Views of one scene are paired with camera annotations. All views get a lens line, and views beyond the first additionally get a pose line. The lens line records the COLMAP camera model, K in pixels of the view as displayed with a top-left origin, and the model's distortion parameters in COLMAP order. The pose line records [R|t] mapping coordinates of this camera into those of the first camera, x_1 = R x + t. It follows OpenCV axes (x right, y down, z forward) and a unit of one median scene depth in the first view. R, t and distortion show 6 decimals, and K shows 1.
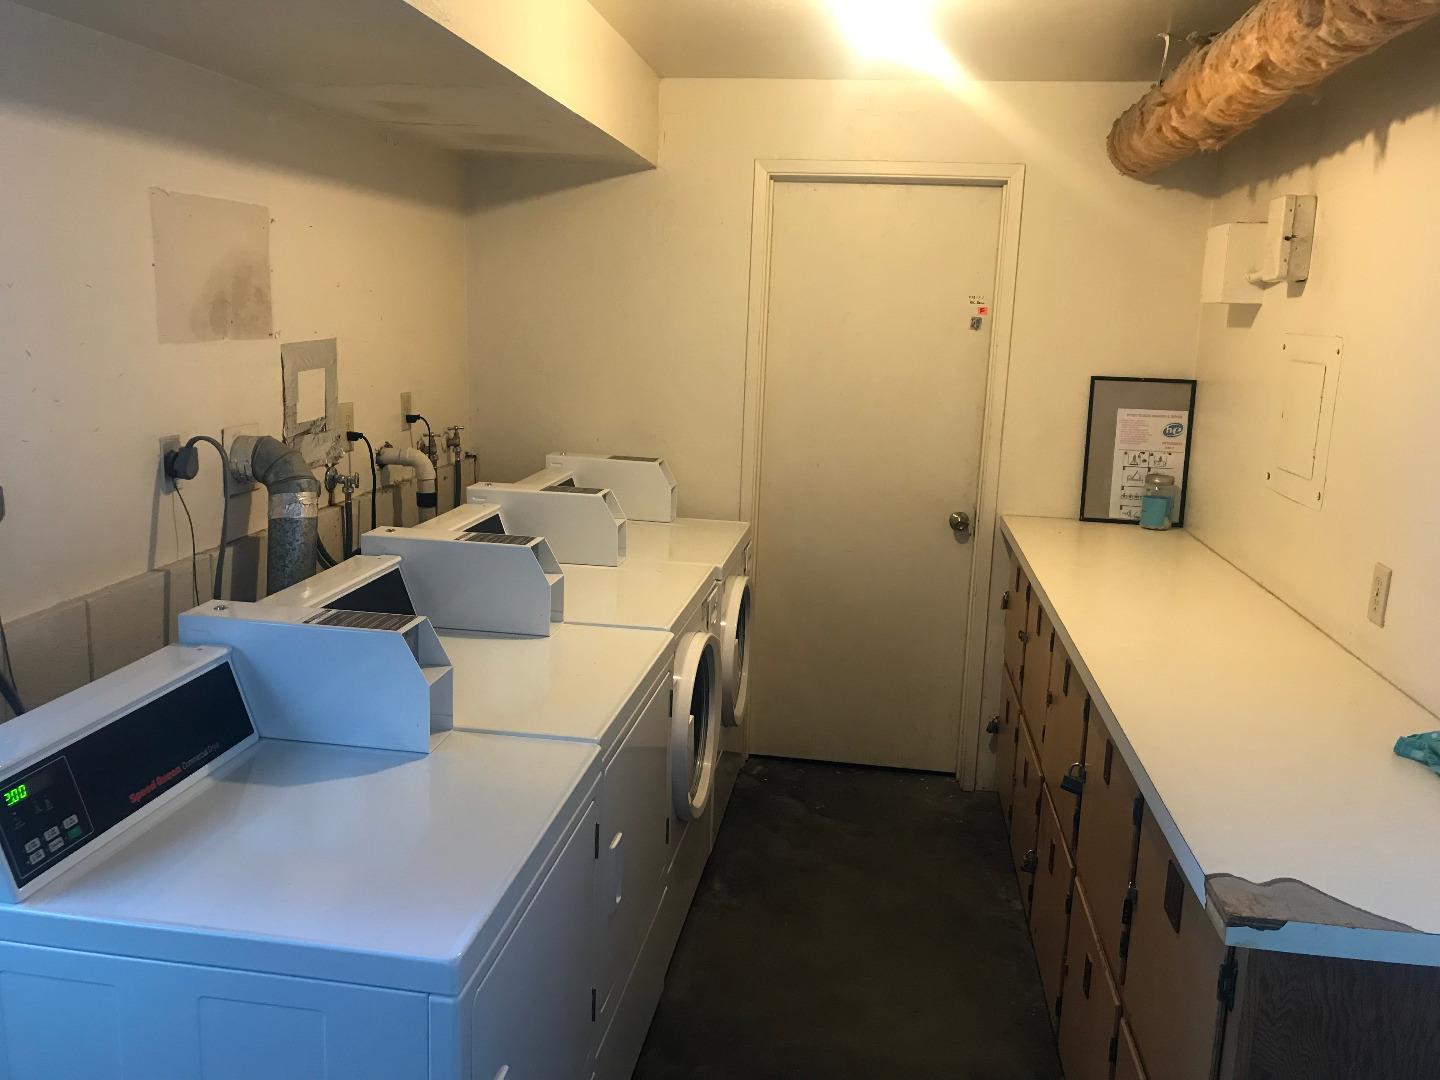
lens RADIAL K [[1265.4, 0, 717.9], [0, 1265.4, 541.9], [0, 0, 1]] dist [0.043139, 0.004987]
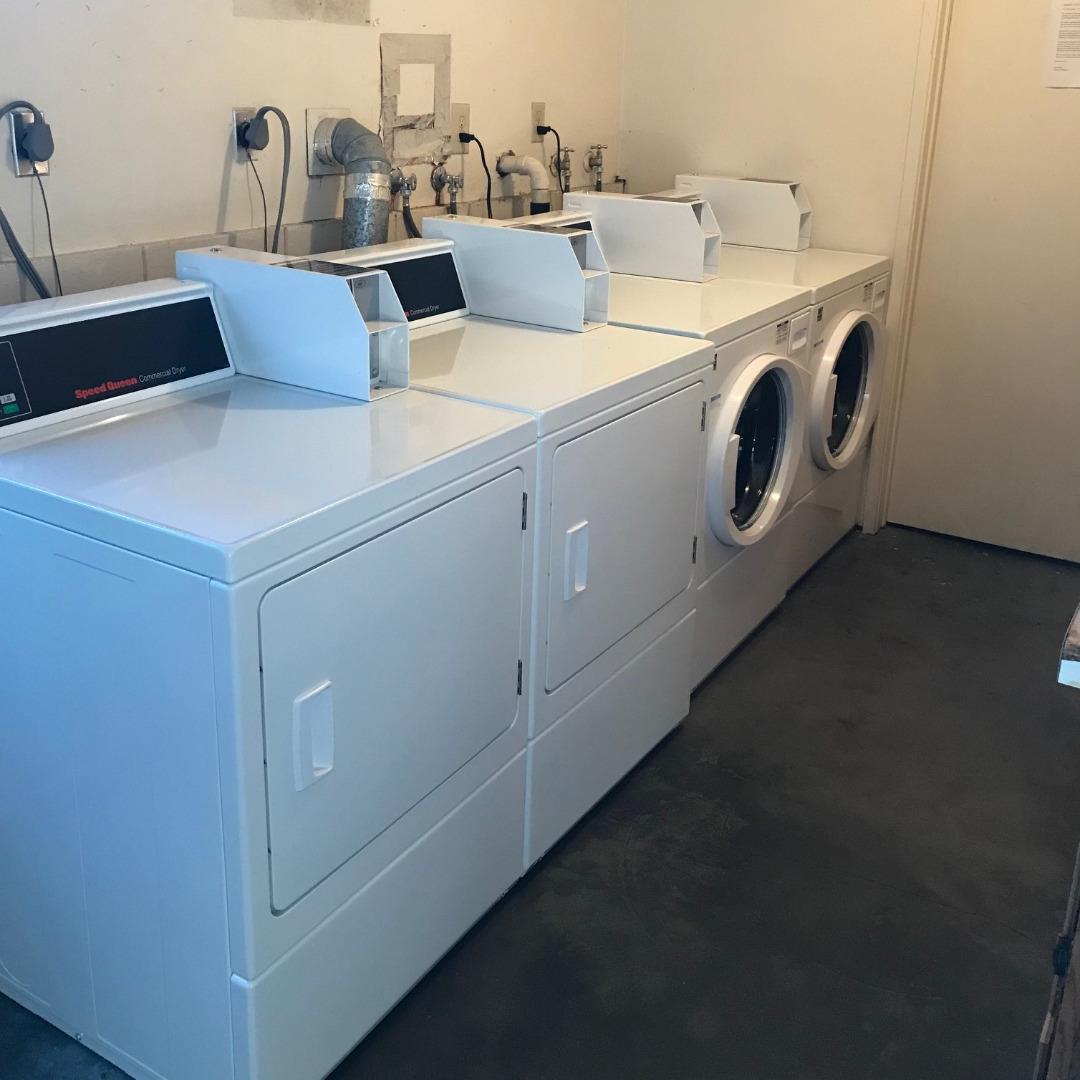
lens RADIAL K [[1223.7, 0, 540.5], [0, 1223.7, 536.9], [0, 0, 1]] dist [-0.048388, 0.000000]
pose [[0.923189, 0.135657, -0.359610, 0.186409], [-0.076444, 0.981756, 0.174104, 0.064984], [0.376668, -0.133240, 0.916716, 0.100615]]
